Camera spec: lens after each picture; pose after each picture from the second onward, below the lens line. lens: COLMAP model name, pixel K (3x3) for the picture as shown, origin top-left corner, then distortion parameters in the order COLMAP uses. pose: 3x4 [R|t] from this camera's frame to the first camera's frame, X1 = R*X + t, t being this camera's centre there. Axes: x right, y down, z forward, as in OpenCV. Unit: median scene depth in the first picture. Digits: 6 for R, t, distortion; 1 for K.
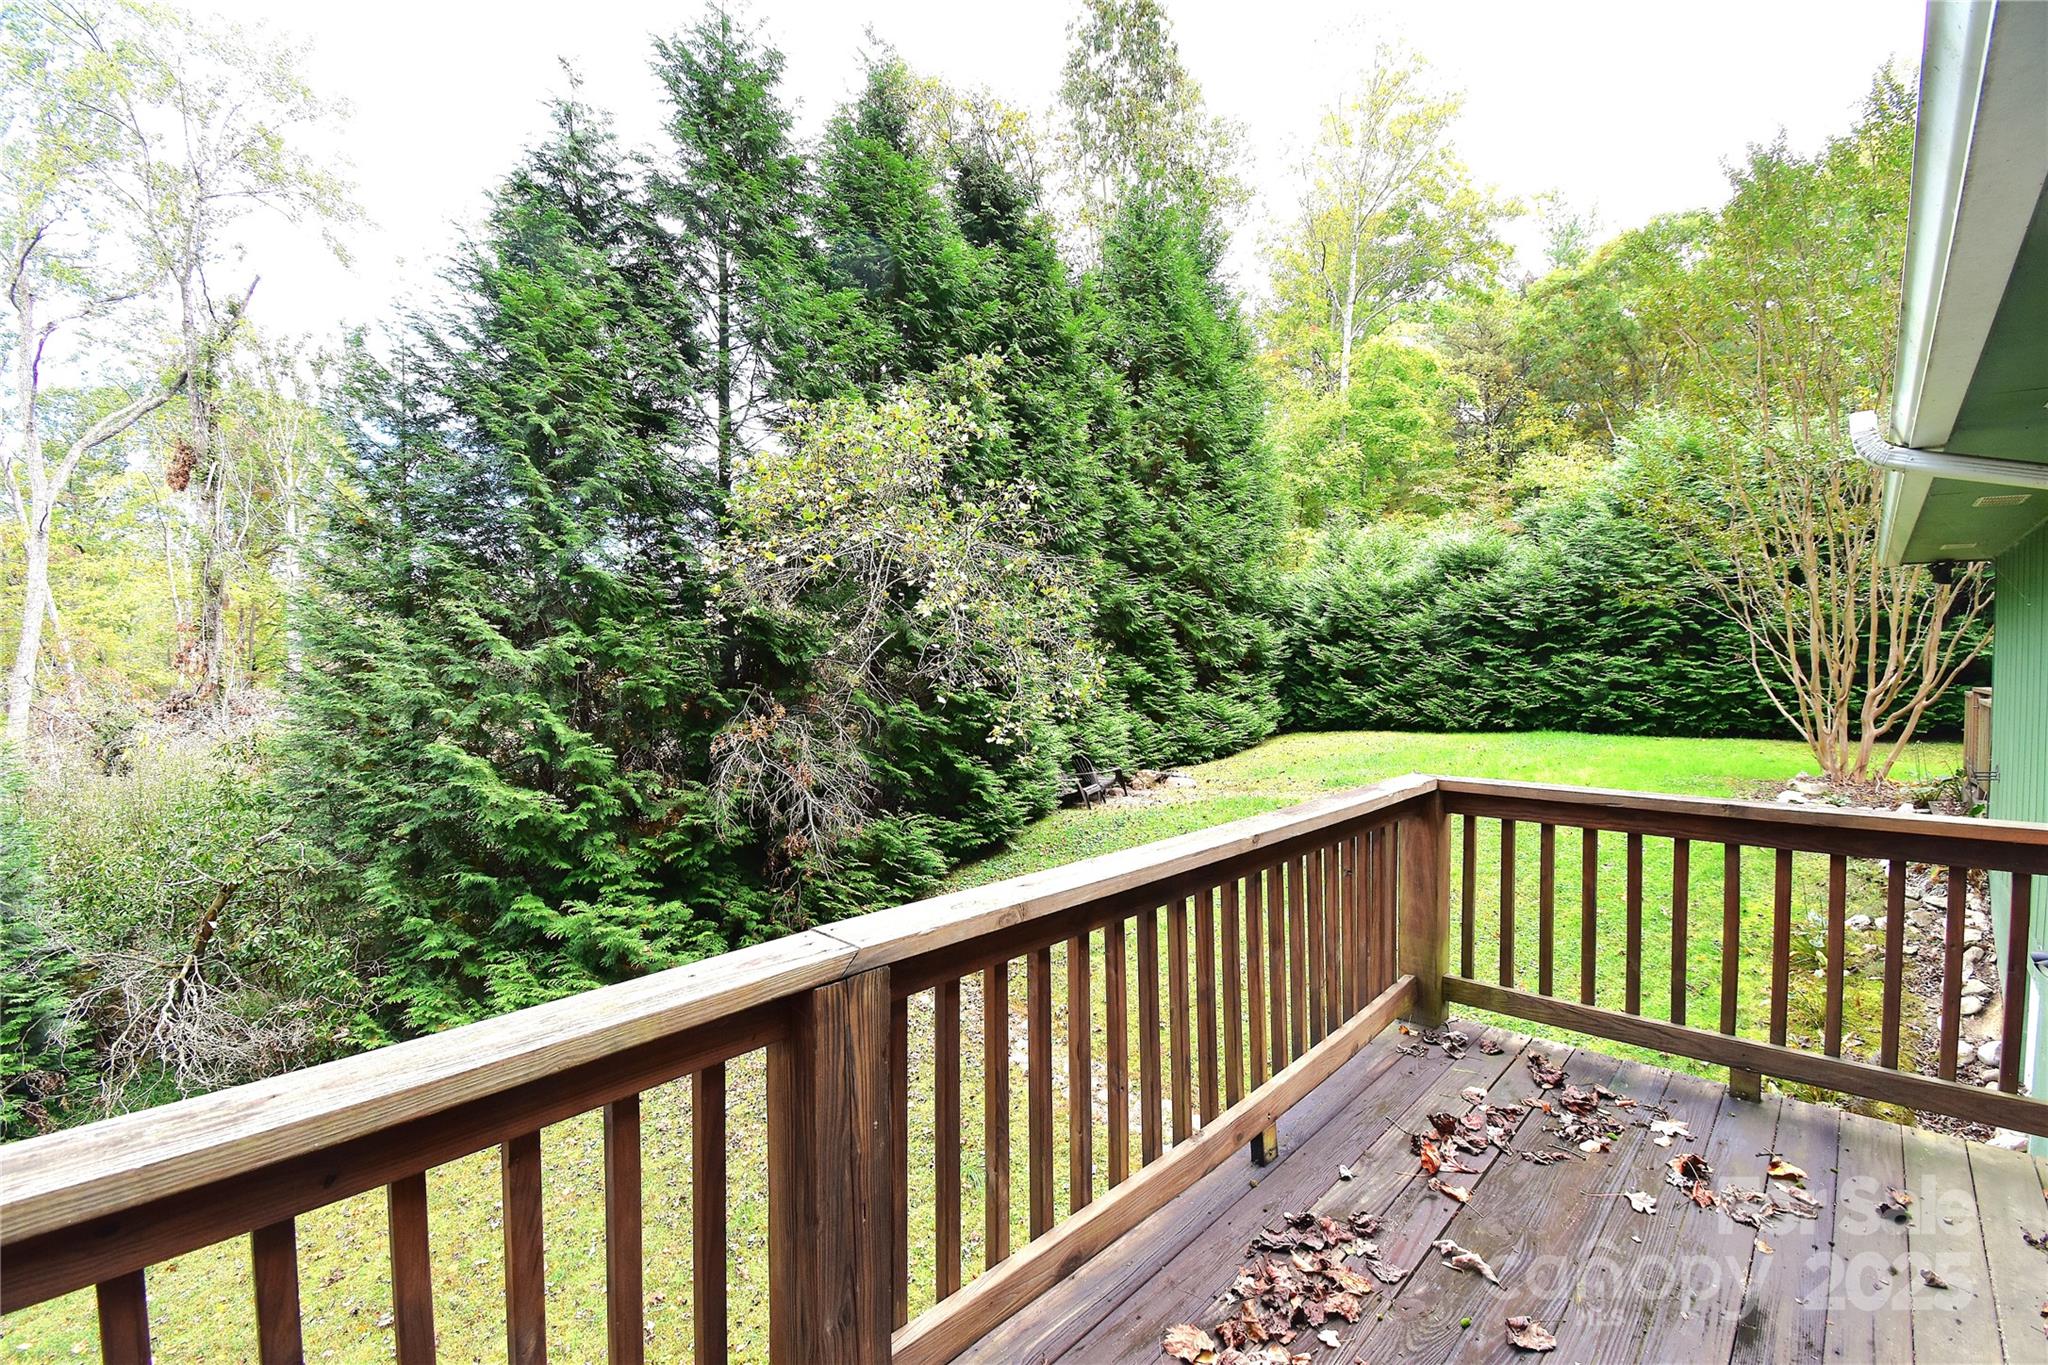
lens RADIAL K [[913.9, 0, 1032.7], [0, 913.9, 674.9], [0, 0, 1]] dist [-0.000023, -0.017530]
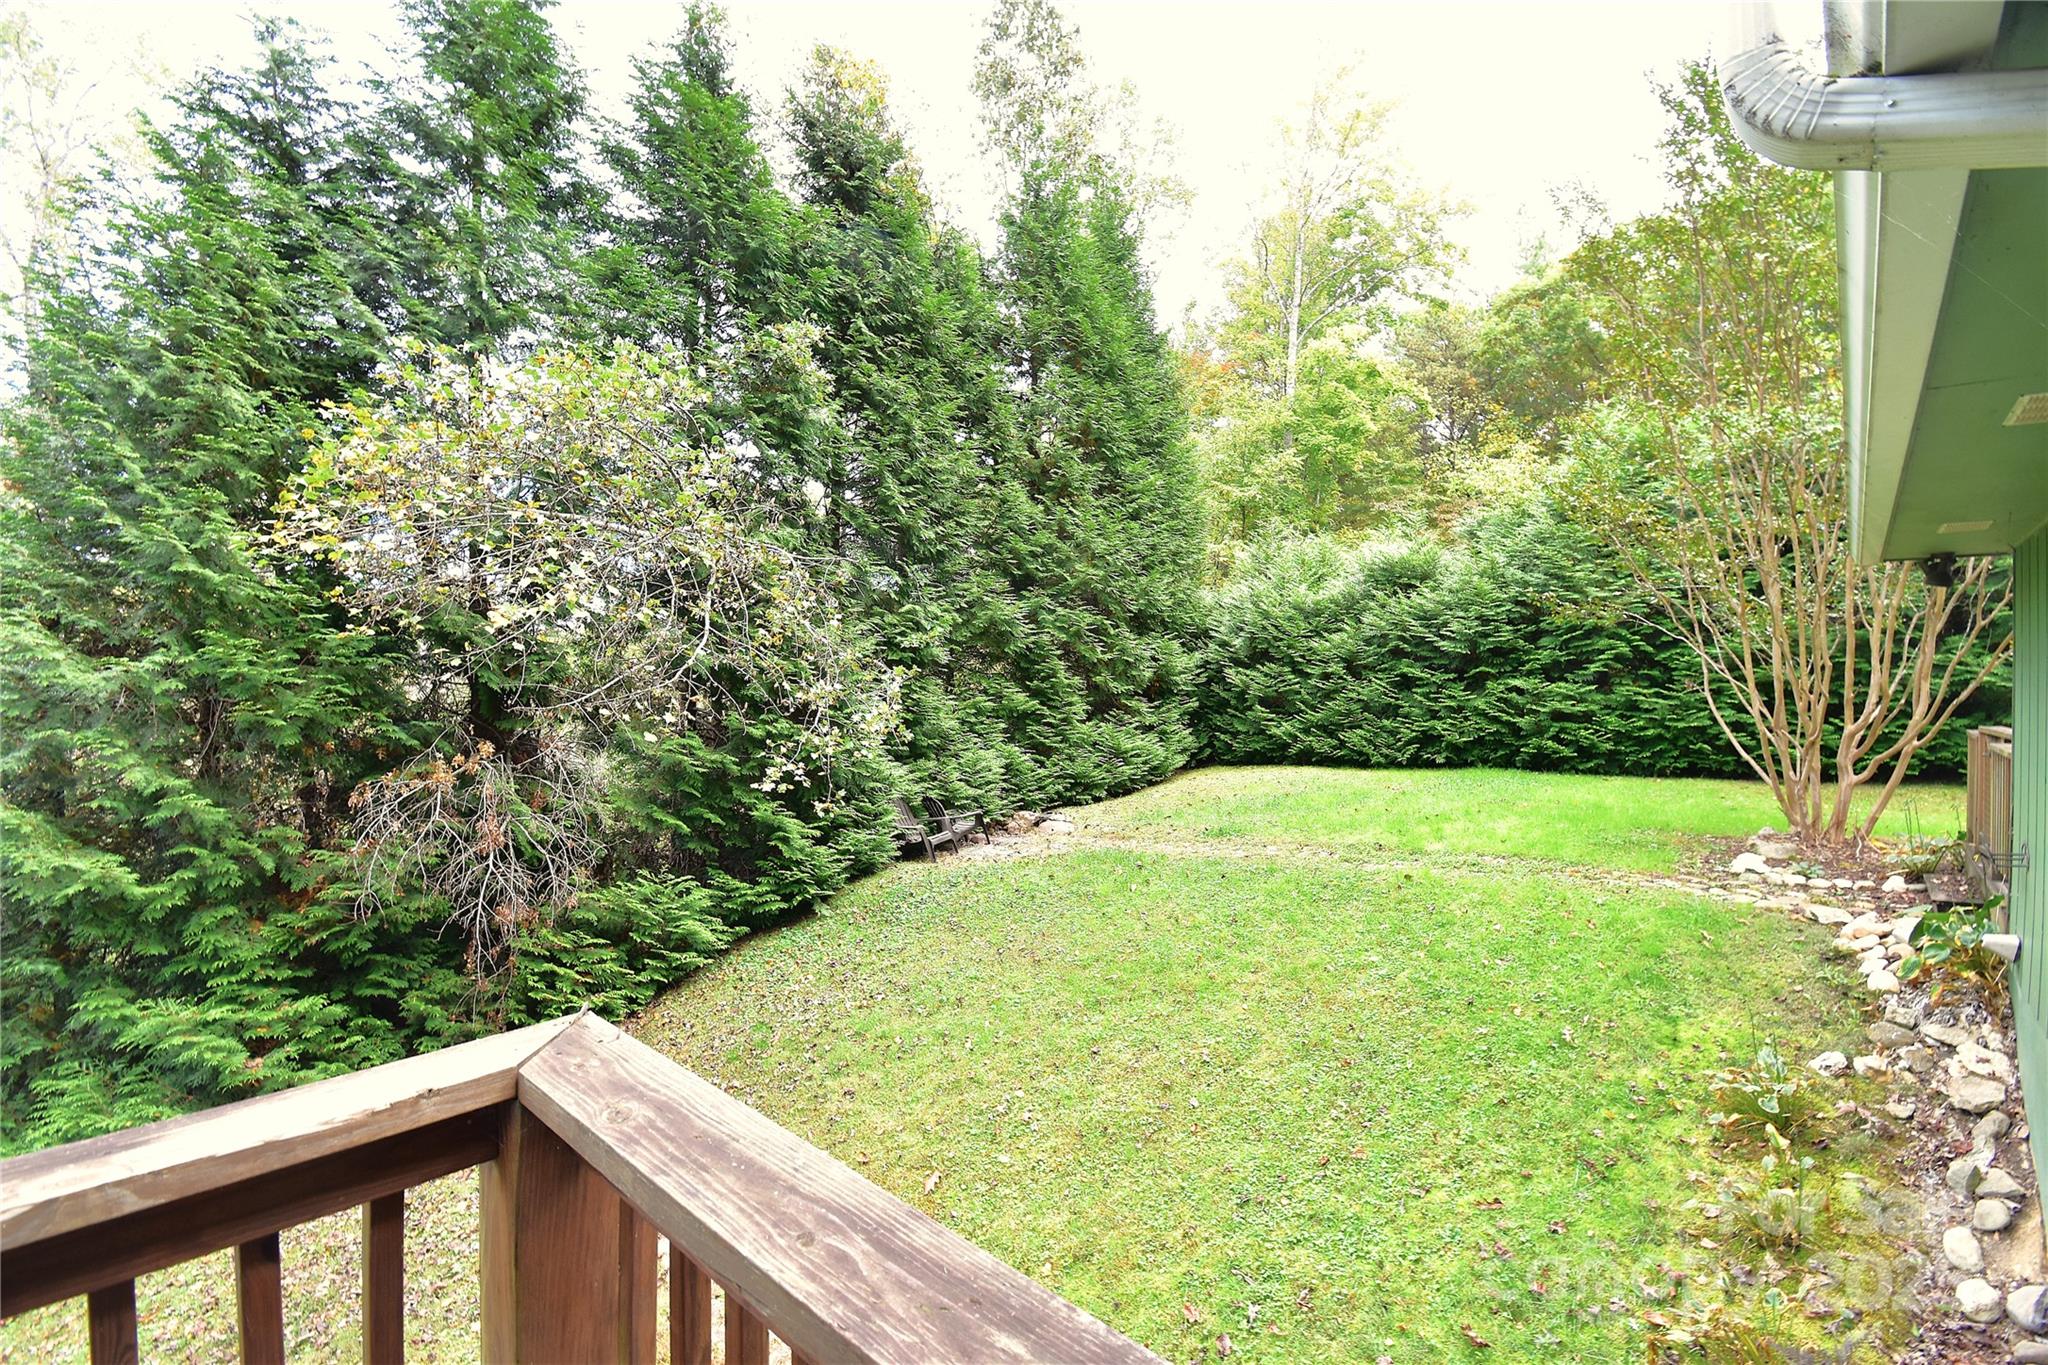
lens RADIAL K [[913.9, 0, 1032.7], [0, 913.9, 674.9], [0, 0, 1]] dist [-0.000023, -0.017530]
pose [[0.999940, 0.002987, 0.010521, 0.123355], [-0.002724, 0.999686, -0.024924, -0.004532], [-0.010592, 0.024893, 0.999634, 0.128370]]
